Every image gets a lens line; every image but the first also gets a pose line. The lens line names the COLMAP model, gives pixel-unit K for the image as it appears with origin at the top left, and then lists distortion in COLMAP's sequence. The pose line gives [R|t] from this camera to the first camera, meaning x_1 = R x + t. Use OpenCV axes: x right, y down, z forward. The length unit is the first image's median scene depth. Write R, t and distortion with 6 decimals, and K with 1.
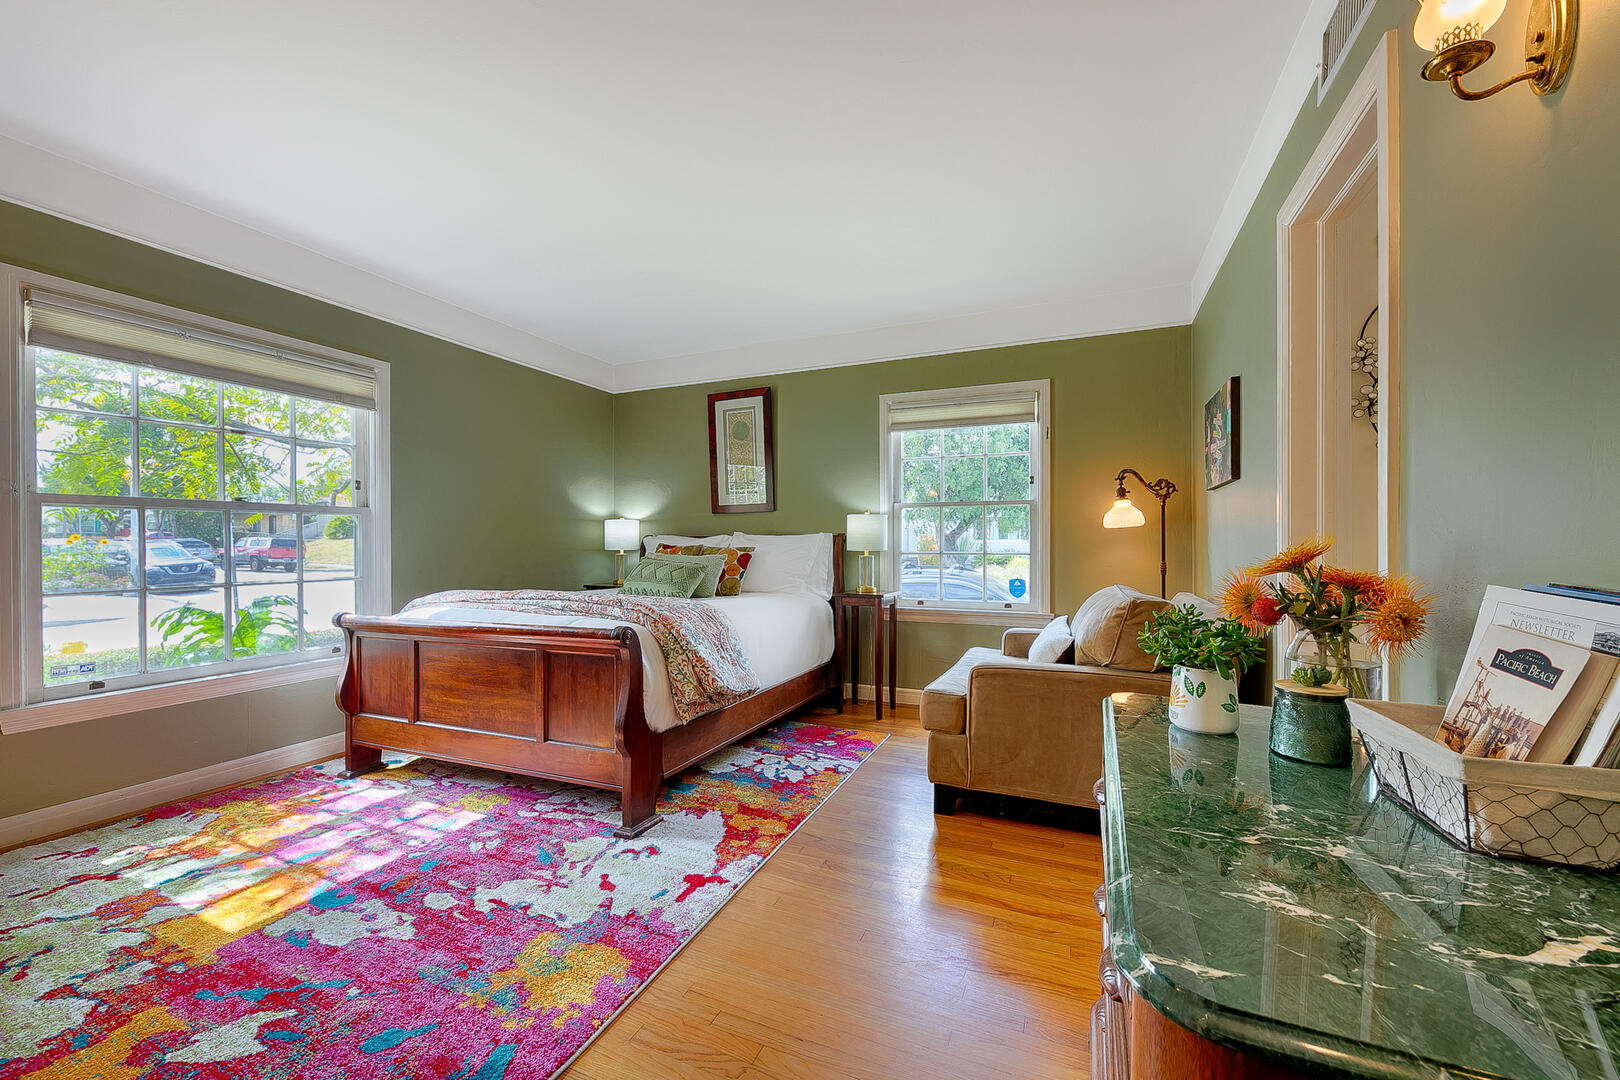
lens RADIAL K [[639.6, 0, 811.6], [0, 639.6, 544.1], [0, 0, 1]] dist [0.013799, -0.006539]
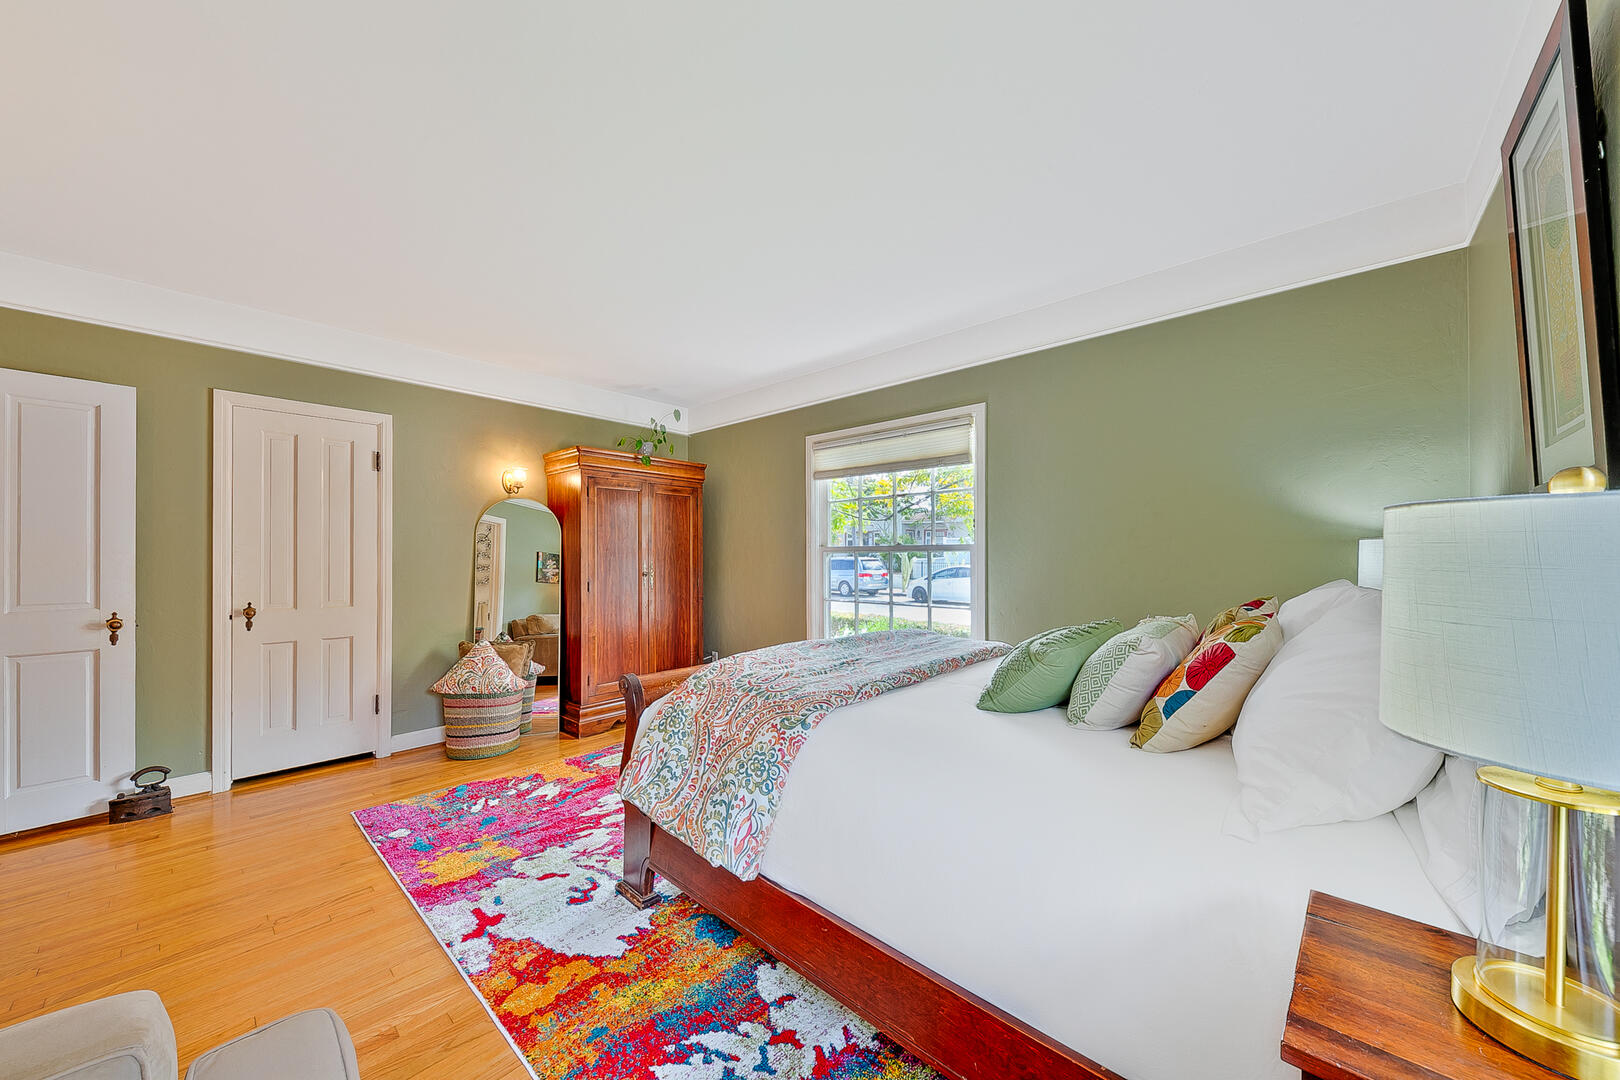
lens RADIAL K [[575.7, 0, 810.0], [0, 575.7, 540.0], [0, 0, 1]] dist [-0.000590, -0.000065]
pose [[-0.330950, -0.018473, -0.943467, 0.432748], [0.002305, 0.999790, -0.020385, -0.059050], [0.943645, -0.008921, -0.330838, 1.442929]]
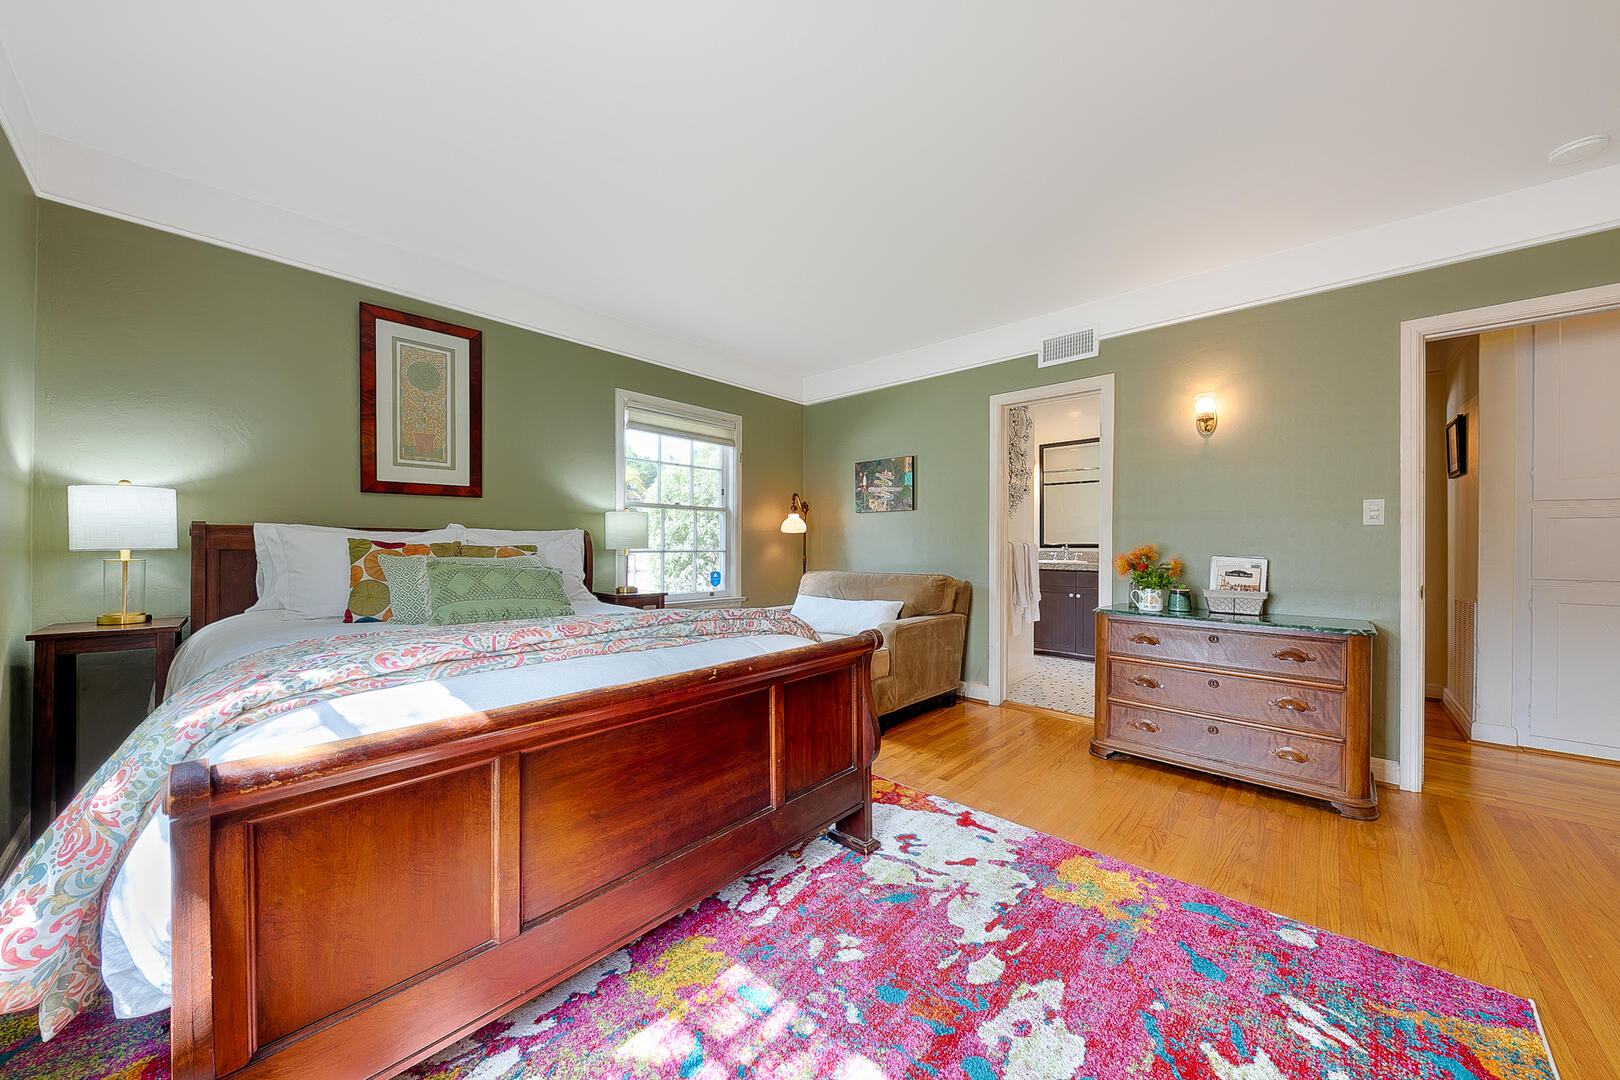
lens RADIAL K [[569.1, 0, 823.0], [0, 569.1, 534.2], [0, 0, 1]] dist [-0.000403, -0.000040]
pose [[0.307990, 0.020366, 0.951172, -1.034013], [-0.007435, 0.999792, -0.018999, 0.003207], [-0.951361, -0.001221, 0.308077, 0.741766]]
